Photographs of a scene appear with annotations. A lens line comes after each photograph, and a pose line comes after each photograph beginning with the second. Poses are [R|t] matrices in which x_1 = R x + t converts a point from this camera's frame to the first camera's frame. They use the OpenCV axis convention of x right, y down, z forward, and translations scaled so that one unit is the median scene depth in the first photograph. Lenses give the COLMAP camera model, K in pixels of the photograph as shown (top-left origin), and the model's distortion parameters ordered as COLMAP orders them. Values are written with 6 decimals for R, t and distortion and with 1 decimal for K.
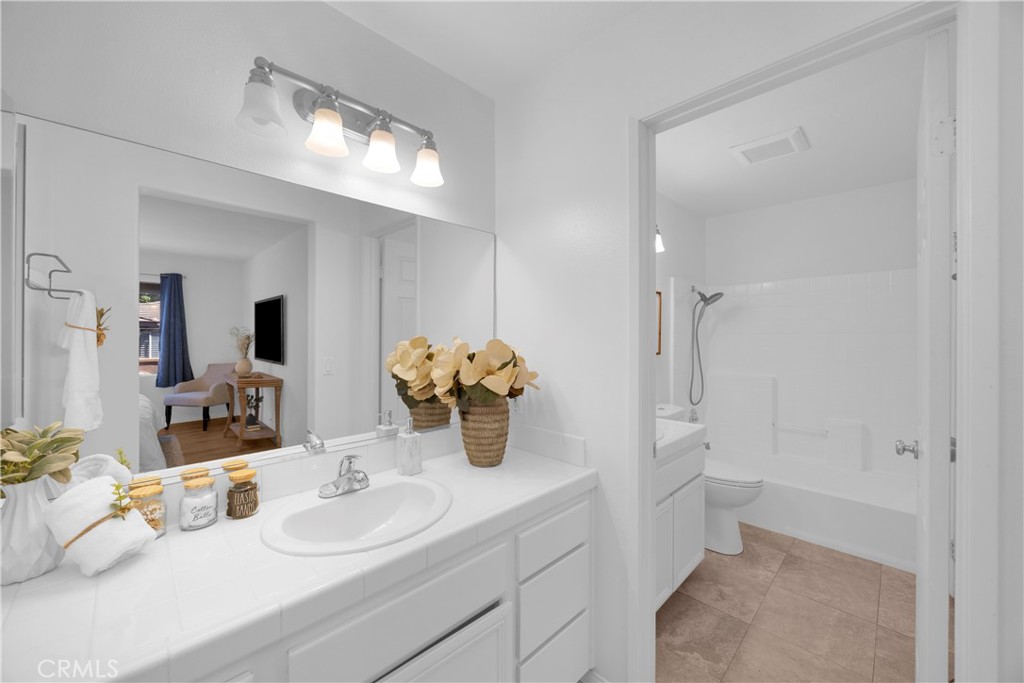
lens RADIAL K [[383.9, 0, 511.1], [0, 383.9, 336.6], [0, 0, 1]] dist [-0.014913, 0.005962]
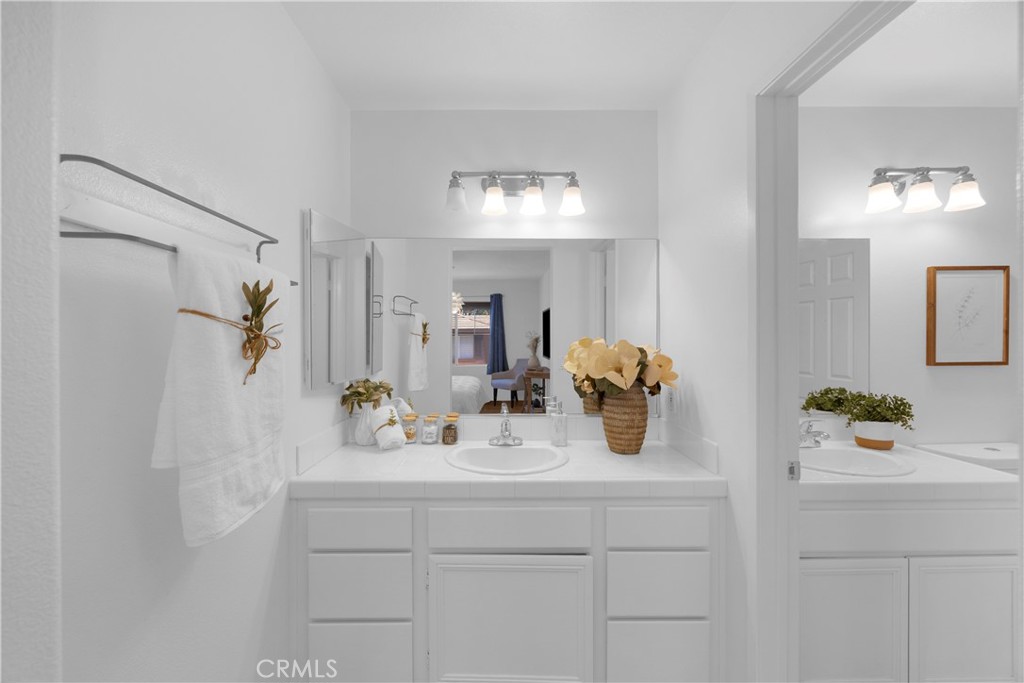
lens RADIAL K [[388.1, 0, 508.1], [0, 388.1, 339.3], [0, 0, 1]] dist [-0.002275, -0.000140]
pose [[0.728033, -0.002158, -0.685539, 0.487168], [0.003356, 0.999994, 0.000416, 0.002901], [0.685534, -0.002604, 0.728036, -0.057315]]
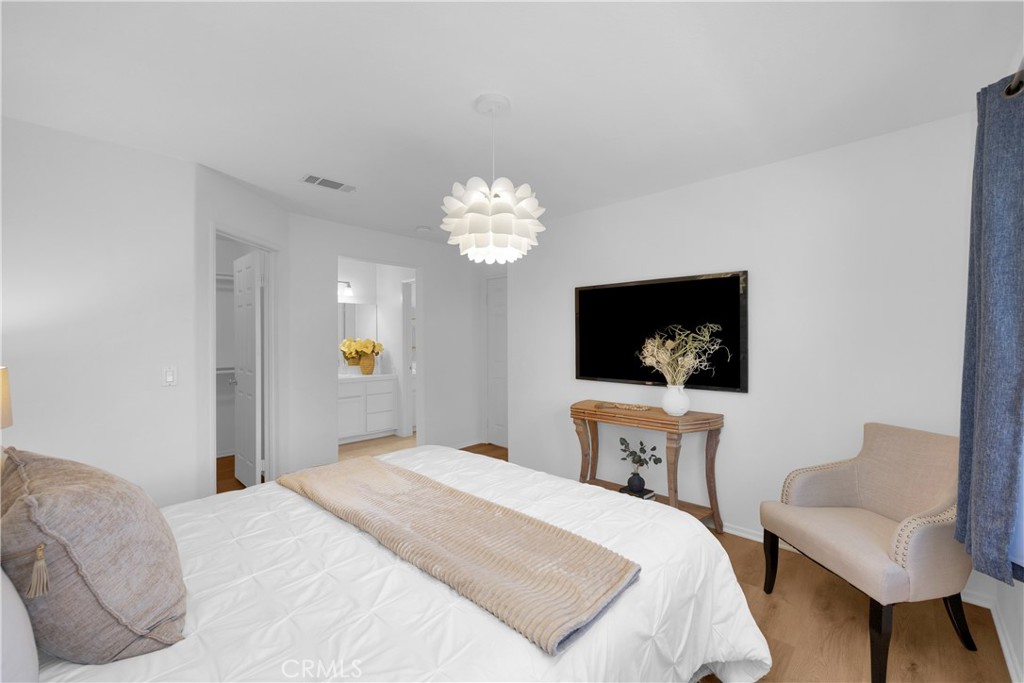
lens RADIAL K [[388.1, 0, 508.1], [0, 388.1, 339.3], [0, 0, 1]] dist [-0.002275, -0.000140]
pose [[0.999525, -0.005544, 0.030318, 1.159503], [0.005654, 0.999978, -0.003561, 0.033839], [-0.030297, 0.003730, 0.999534, -2.674205]]
